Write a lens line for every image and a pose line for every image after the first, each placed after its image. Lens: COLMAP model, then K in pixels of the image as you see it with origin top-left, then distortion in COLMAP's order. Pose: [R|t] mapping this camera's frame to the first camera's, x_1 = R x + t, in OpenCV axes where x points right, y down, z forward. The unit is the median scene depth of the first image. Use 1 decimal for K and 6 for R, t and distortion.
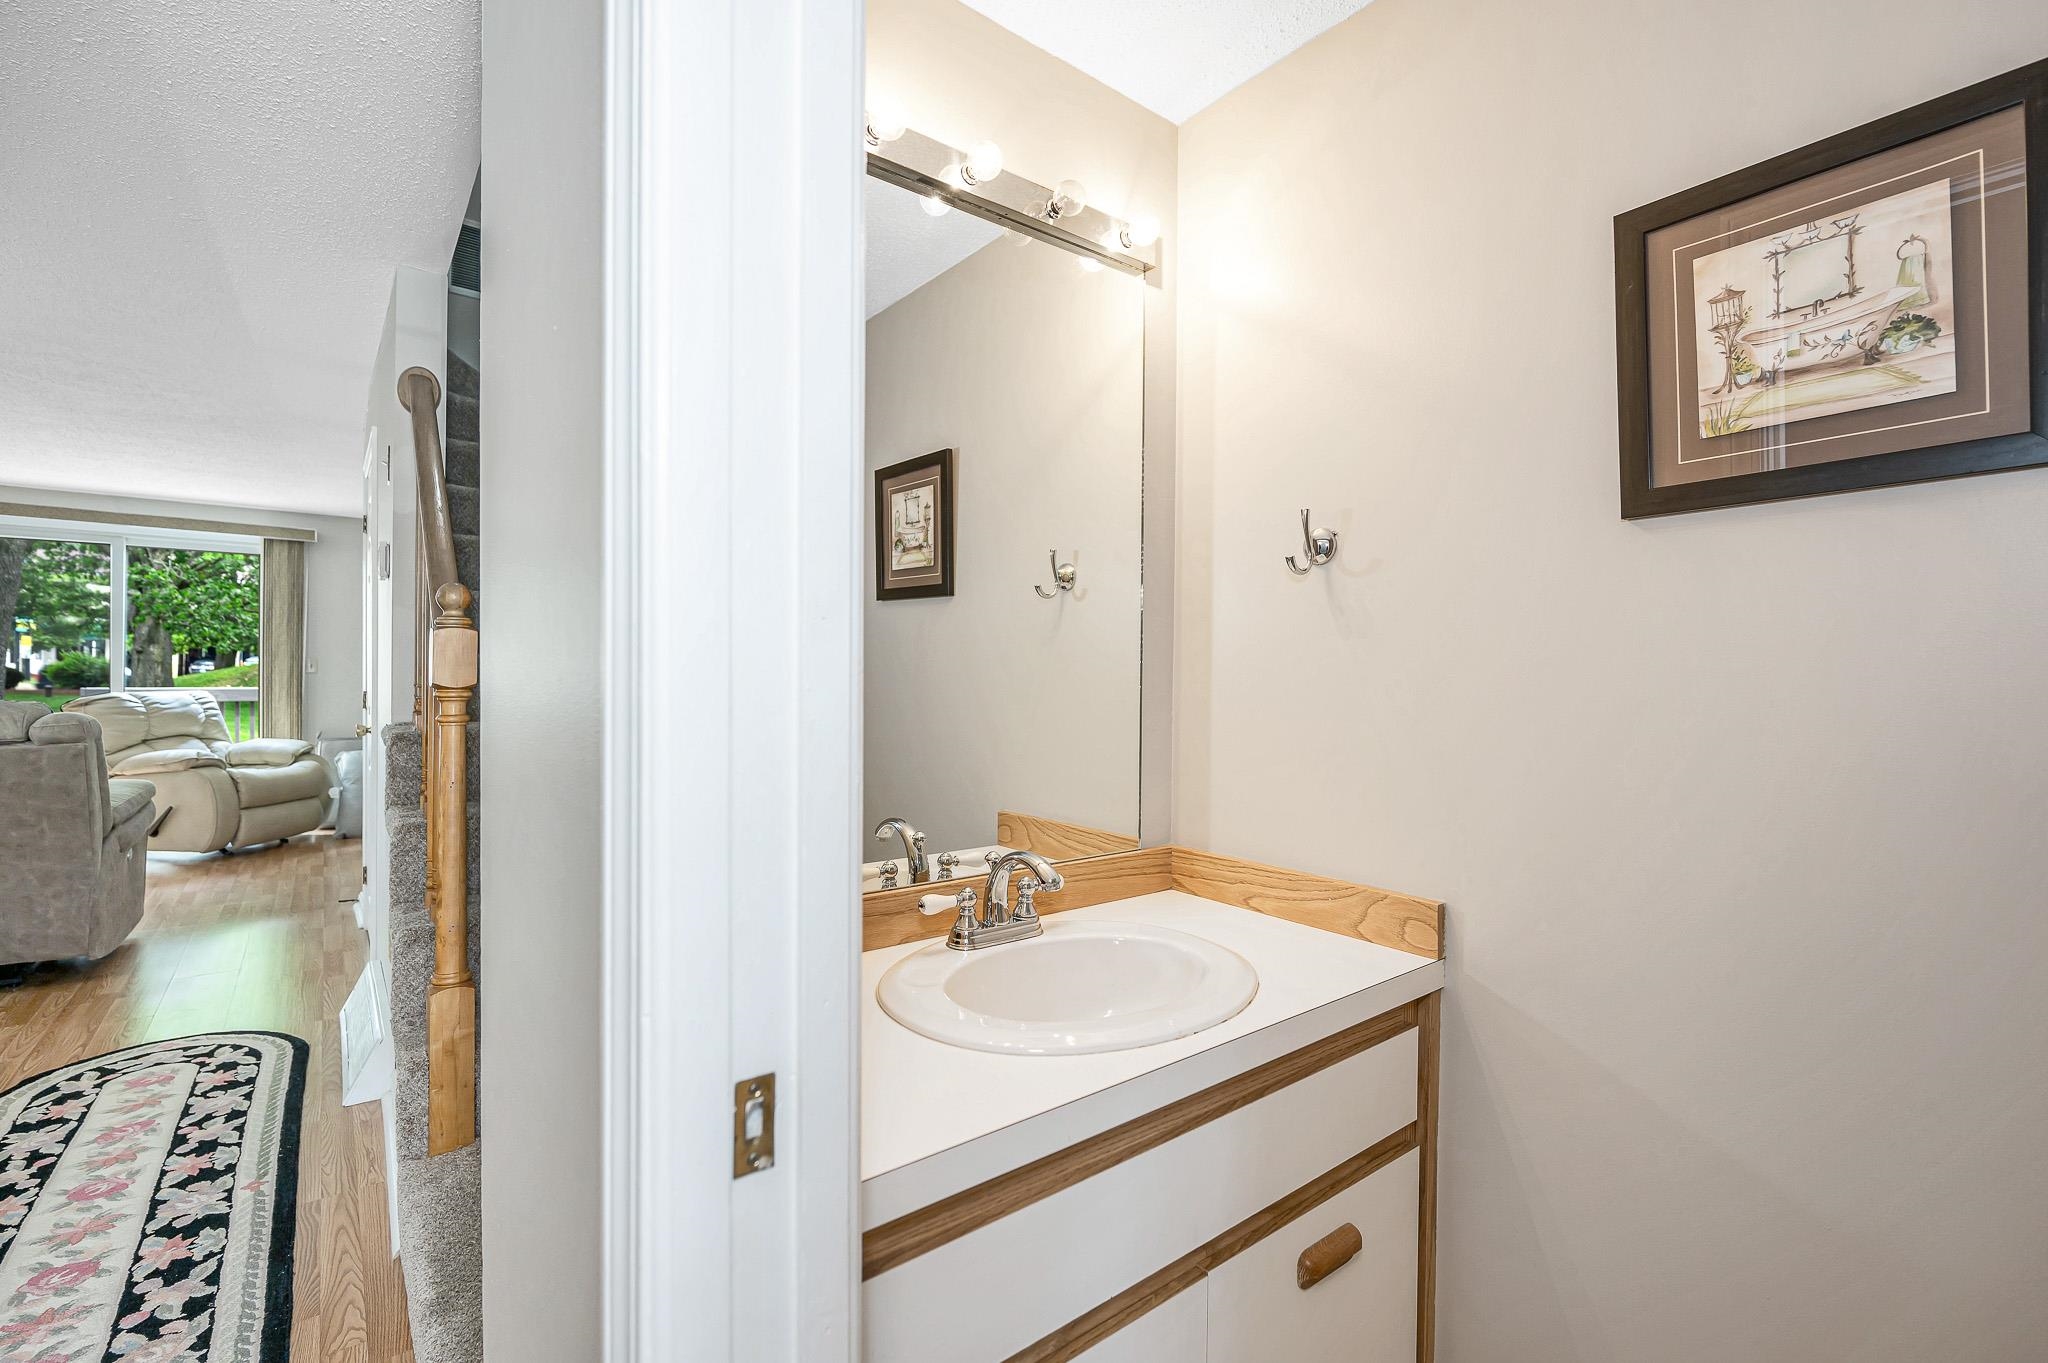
lens RADIAL K [[891.2, 0, 1032.7], [0, 891.2, 674.0], [0, 0, 1]] dist [0.000043, 0.000608]
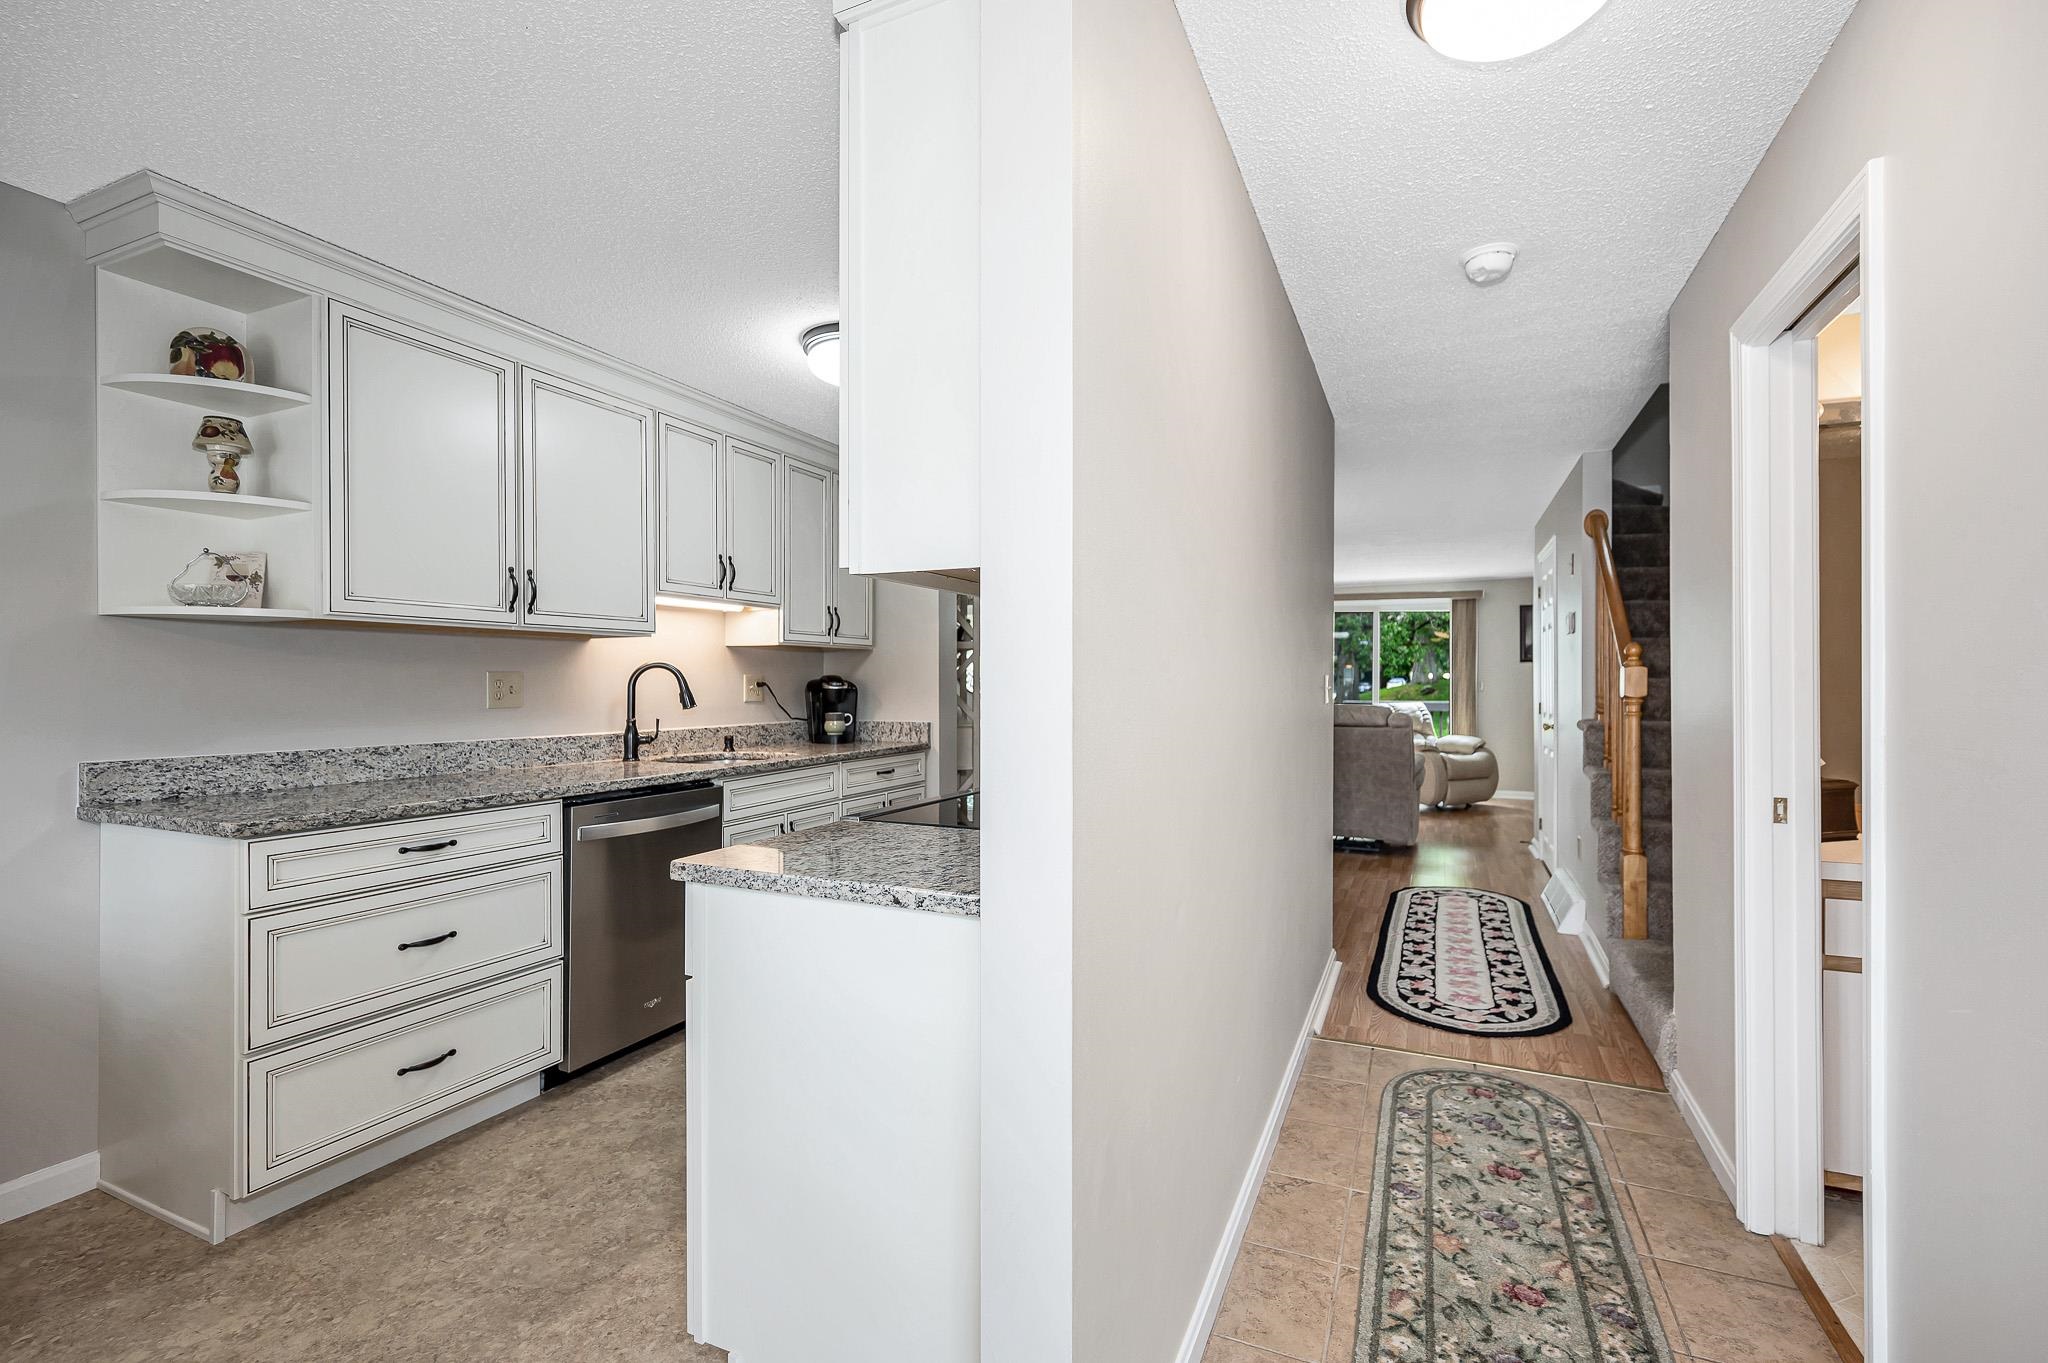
lens RADIAL K [[891.2, 0, 1041.5], [0, 891.2, 688.6], [0, 0, 1]] dist [0.000043, 0.000608]
pose [[0.462304, -0.007855, -0.886687, 0.260367], [0.004771, 0.999968, -0.006372, 0.001299], [0.886709, -0.001285, 0.462327, -0.574492]]
